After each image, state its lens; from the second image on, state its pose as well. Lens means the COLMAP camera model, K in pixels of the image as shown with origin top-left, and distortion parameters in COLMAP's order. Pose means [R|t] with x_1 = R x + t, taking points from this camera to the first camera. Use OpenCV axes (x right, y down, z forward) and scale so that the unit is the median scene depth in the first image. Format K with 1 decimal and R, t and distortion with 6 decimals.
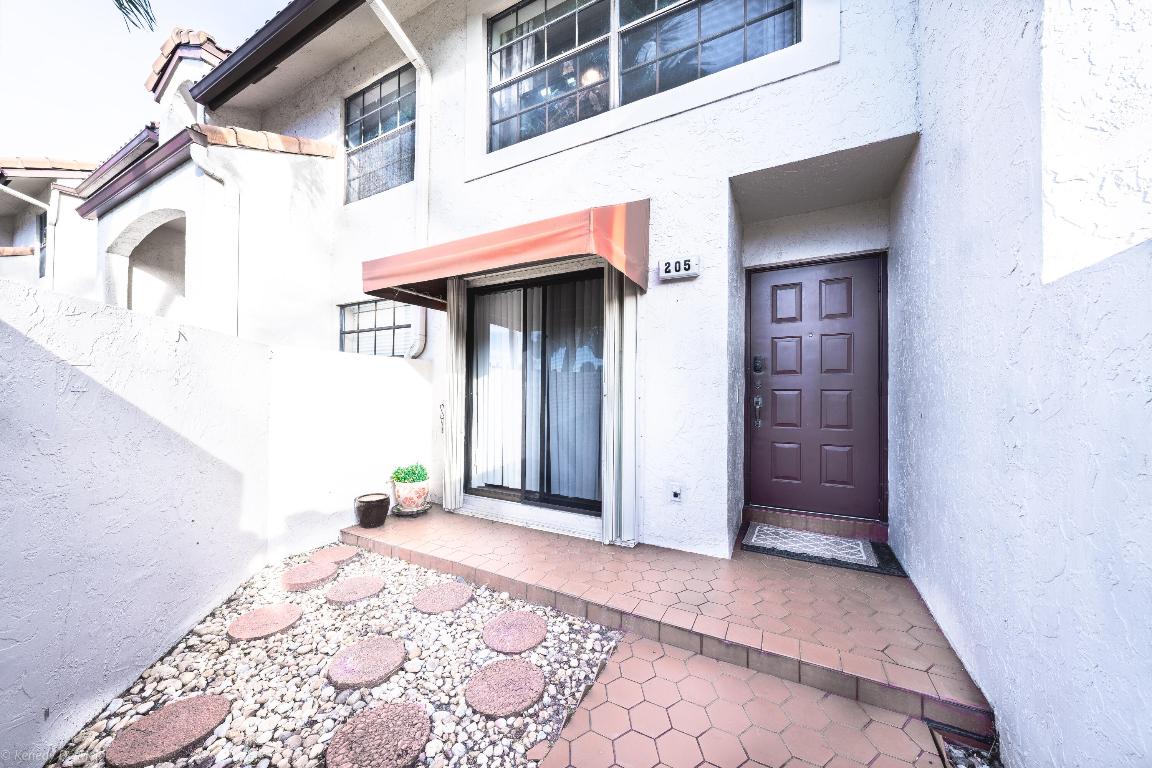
lens RADIAL K [[398.3, 0, 576.5], [0, 398.3, 389.2], [0, 0, 1]] dist [-0.000982, -0.000363]
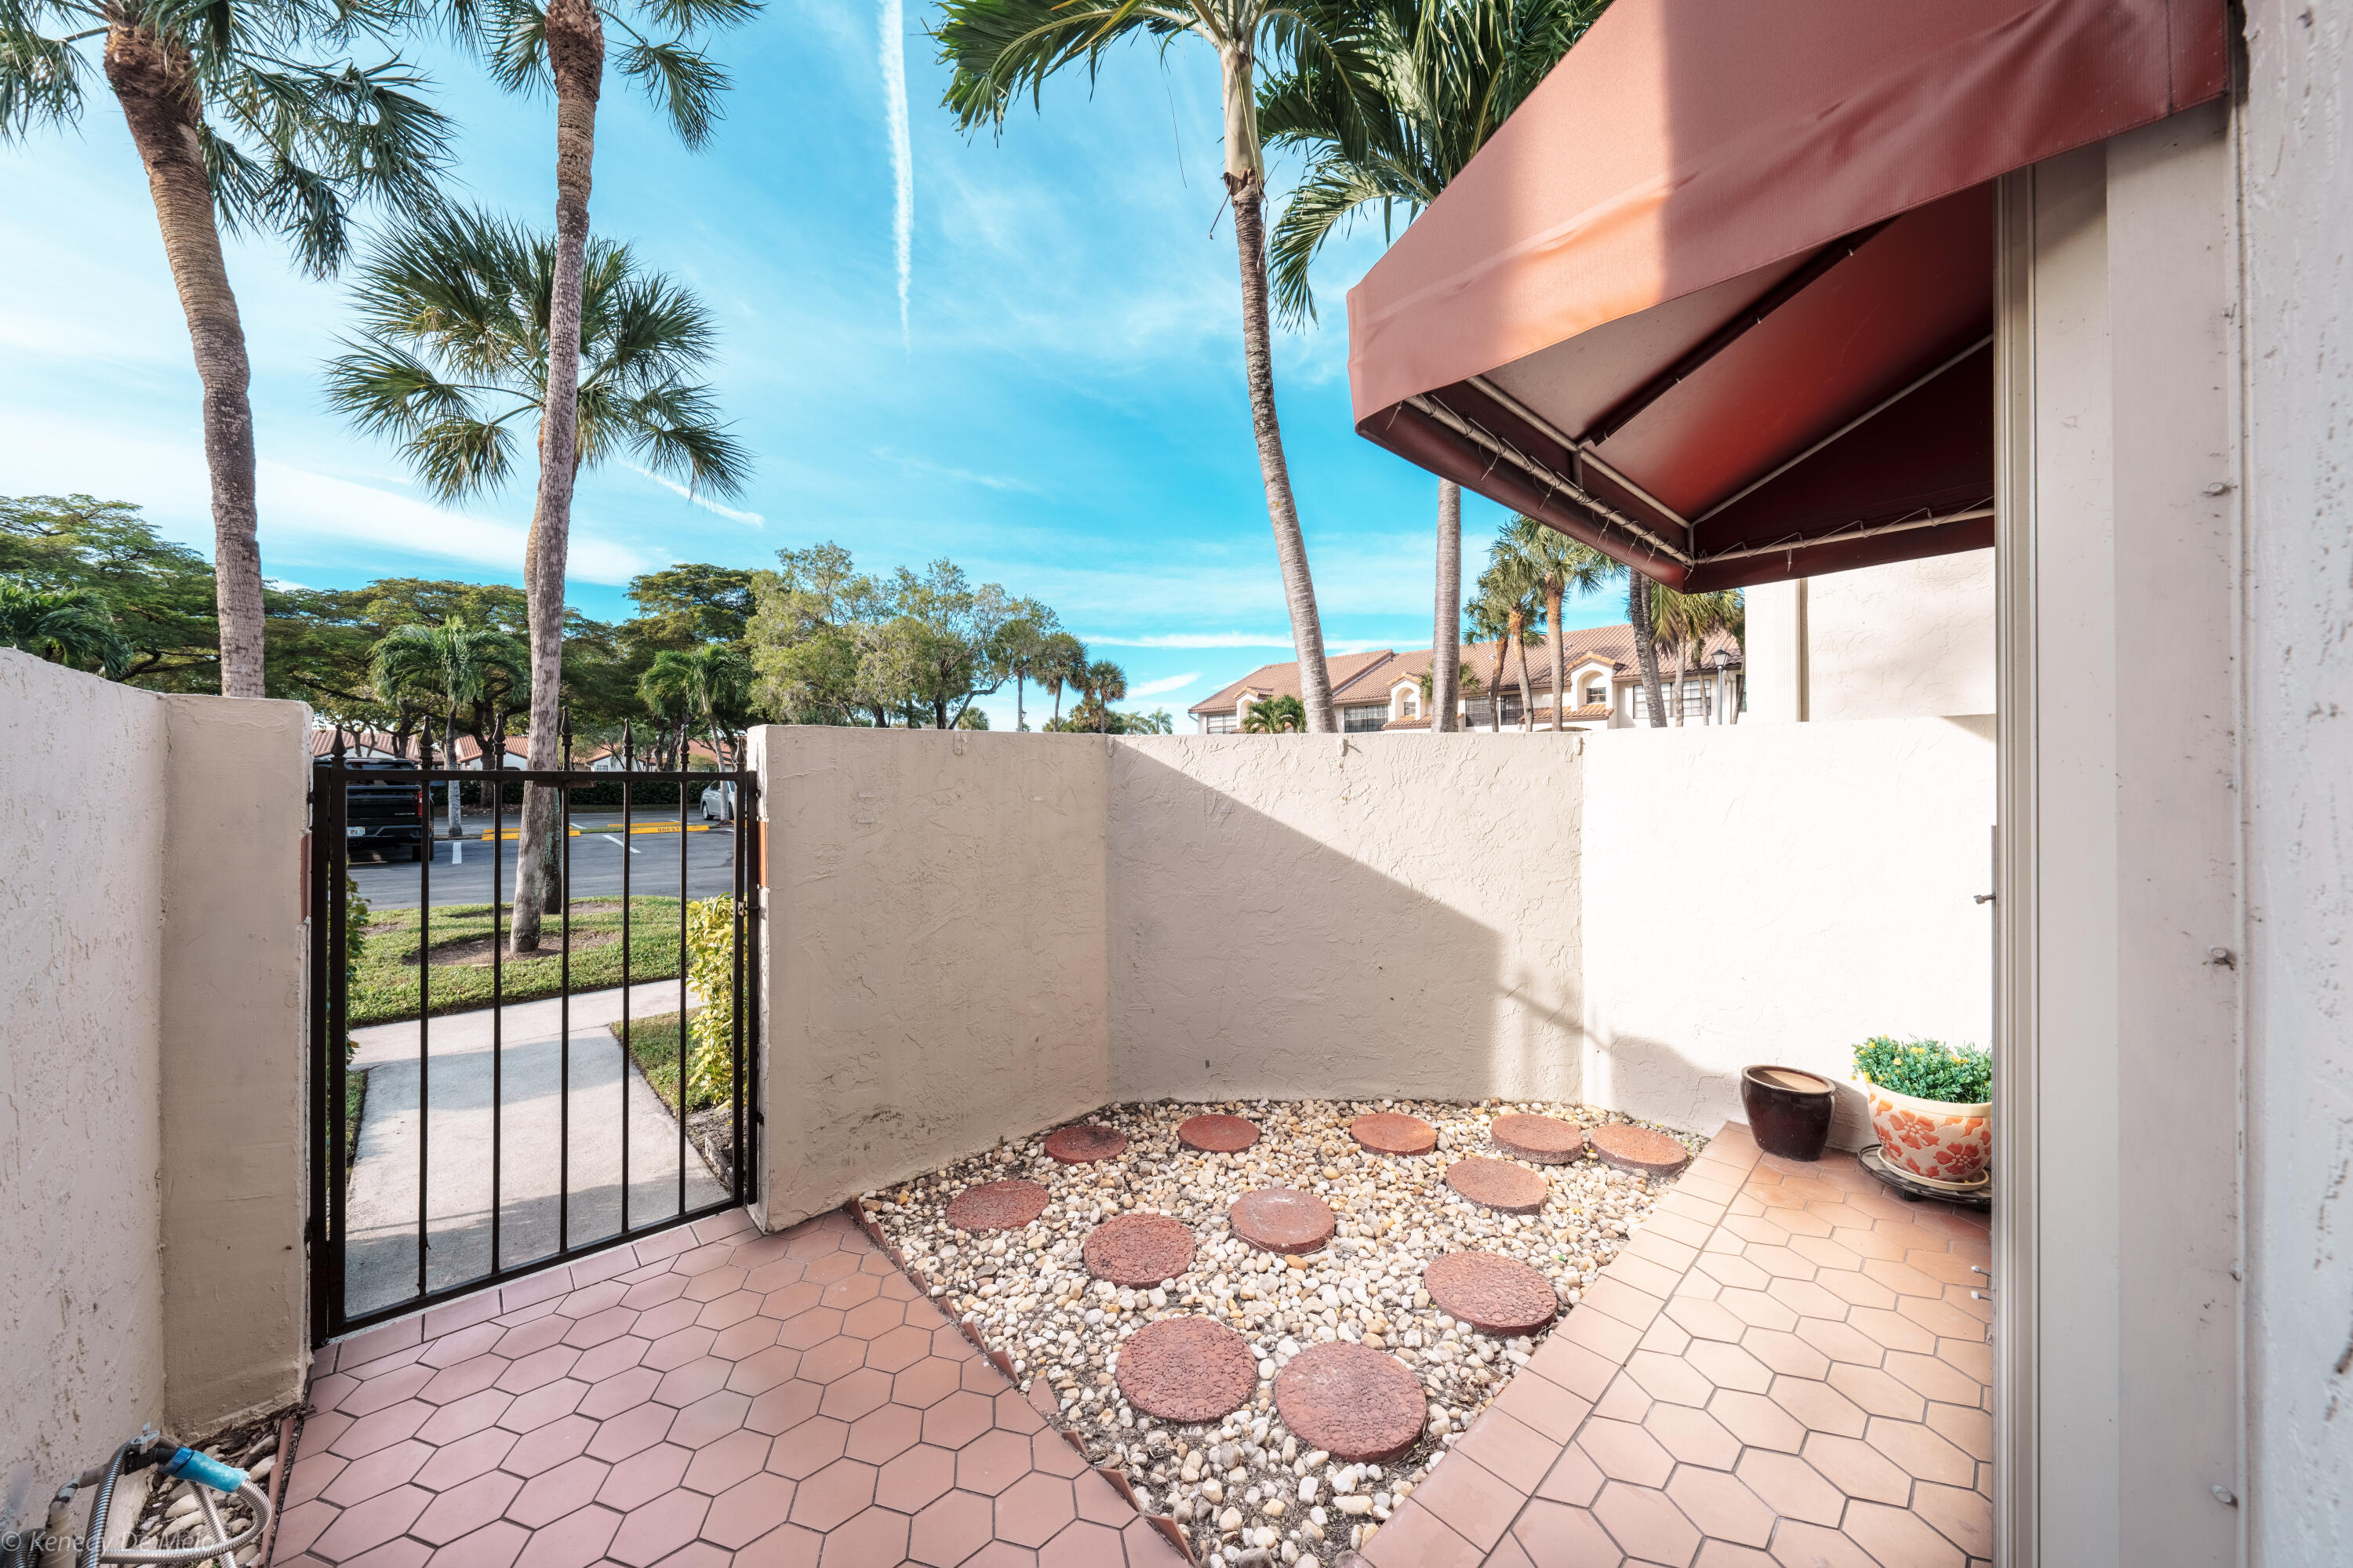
lens RADIAL K [[813.6, 0, 1190.1], [0, 813.6, 774.0], [0, 0, 1]] dist [-0.000982, -0.000363]
pose [[-0.319448, -0.005021, -0.947591, 0.927593], [0.015281, 0.999829, -0.010449, -0.072529], [0.947481, -0.017818, -0.319316, 1.423780]]
